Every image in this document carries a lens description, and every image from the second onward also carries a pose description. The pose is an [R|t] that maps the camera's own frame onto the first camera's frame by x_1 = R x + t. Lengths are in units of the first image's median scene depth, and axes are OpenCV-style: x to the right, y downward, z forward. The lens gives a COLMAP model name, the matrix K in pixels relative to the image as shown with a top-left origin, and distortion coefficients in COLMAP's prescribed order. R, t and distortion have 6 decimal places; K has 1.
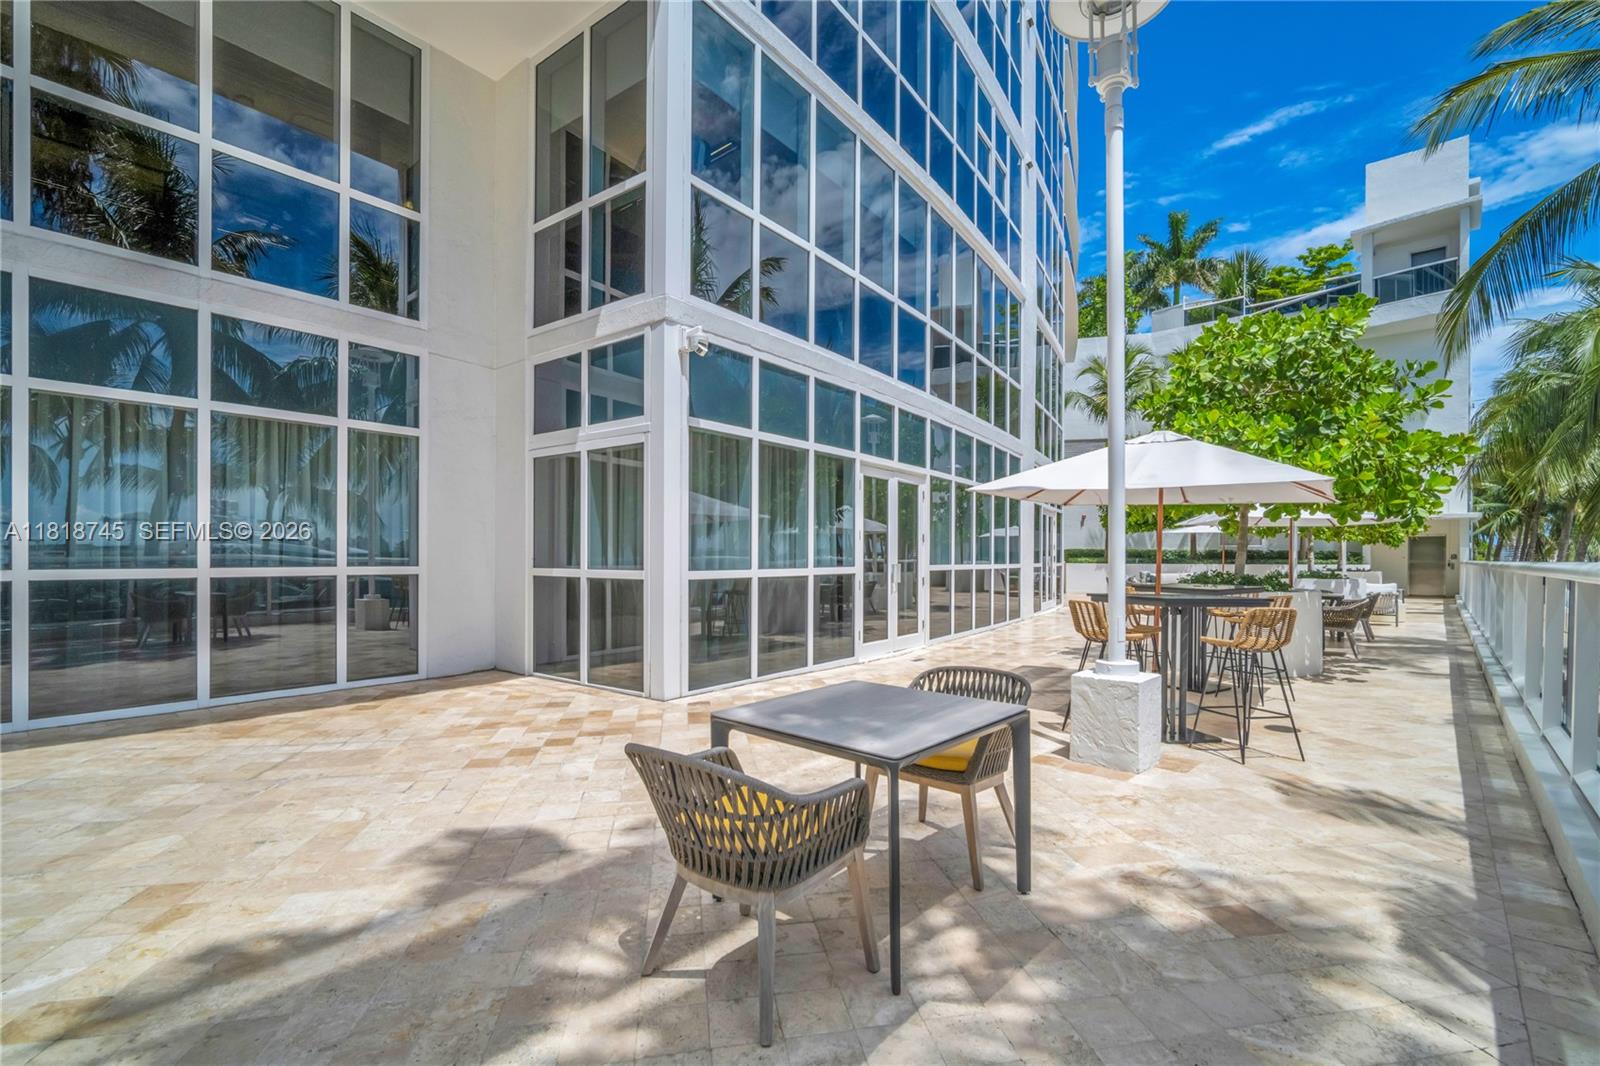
lens RADIAL K [[715.9, 0, 815.3], [0, 715.9, 562.0], [0, 0, 1]] dist [-0.016199, 0.008526]
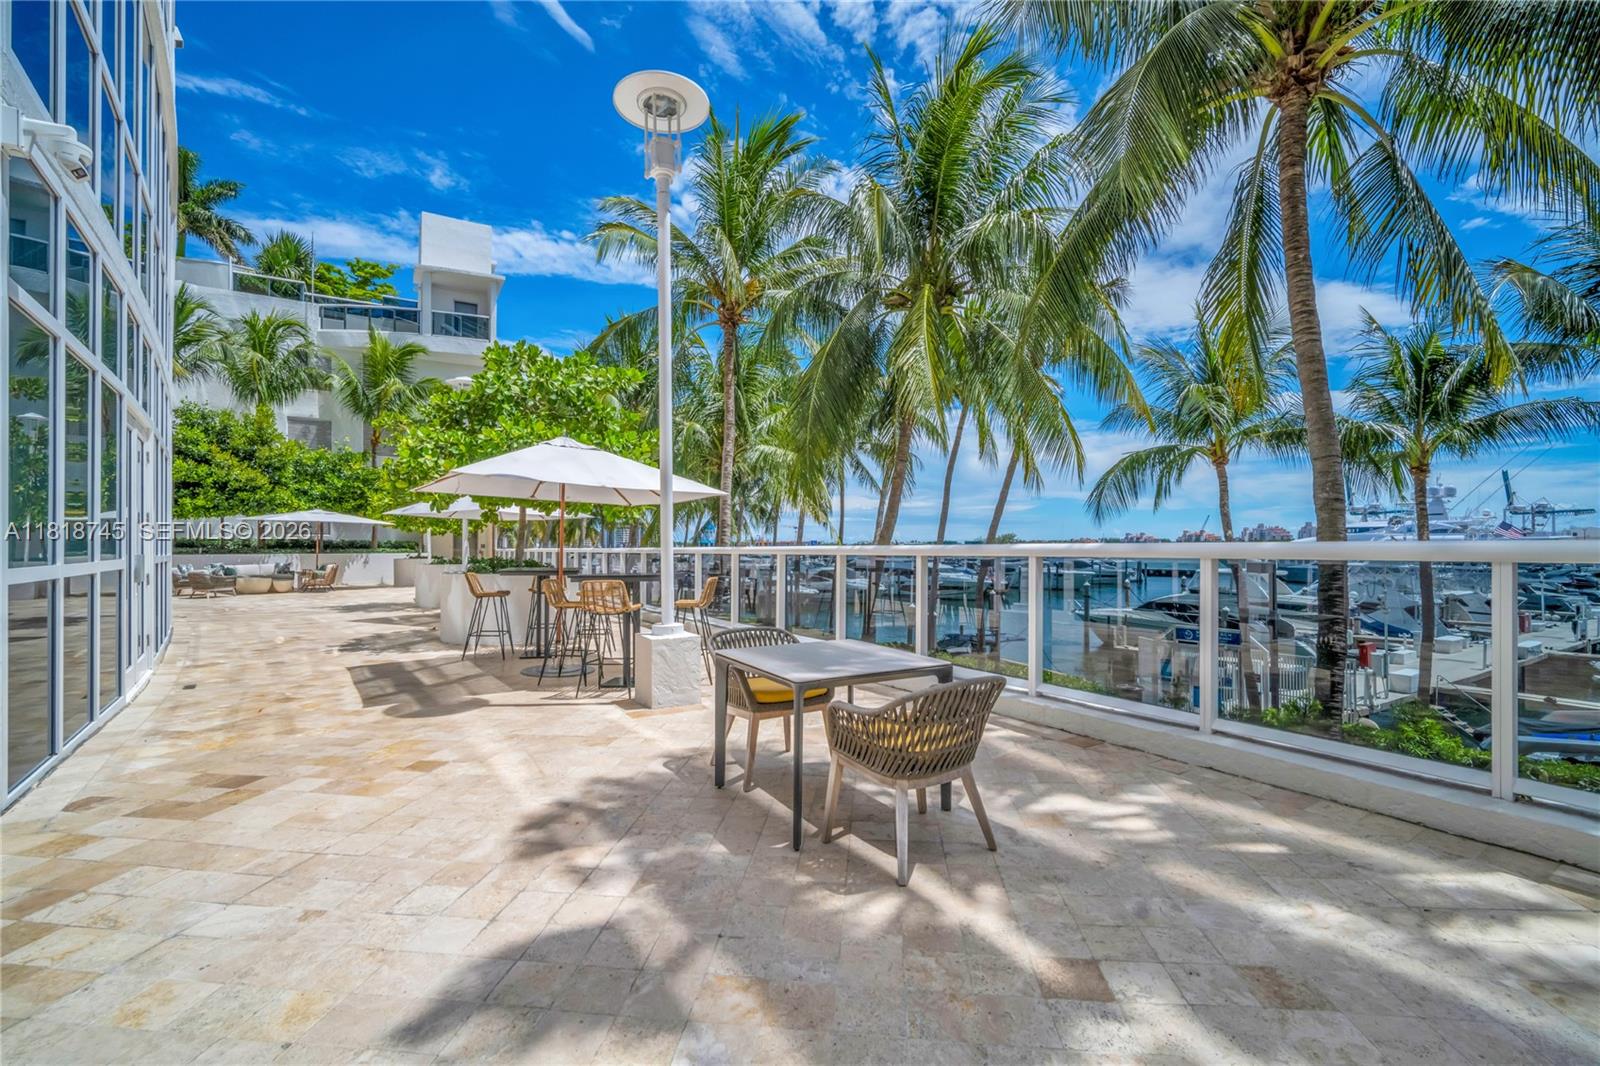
lens RADIAL K [[688.7, 0, 807.6], [0, 688.7, 542.0], [0, 0, 1]] dist [-0.008328, 0.000481]
pose [[0.281971, 0.003208, 0.959418, -0.756409], [0.010360, 0.999926, -0.006388, 0.001482], [-0.959367, 0.011741, 0.281917, 0.442442]]
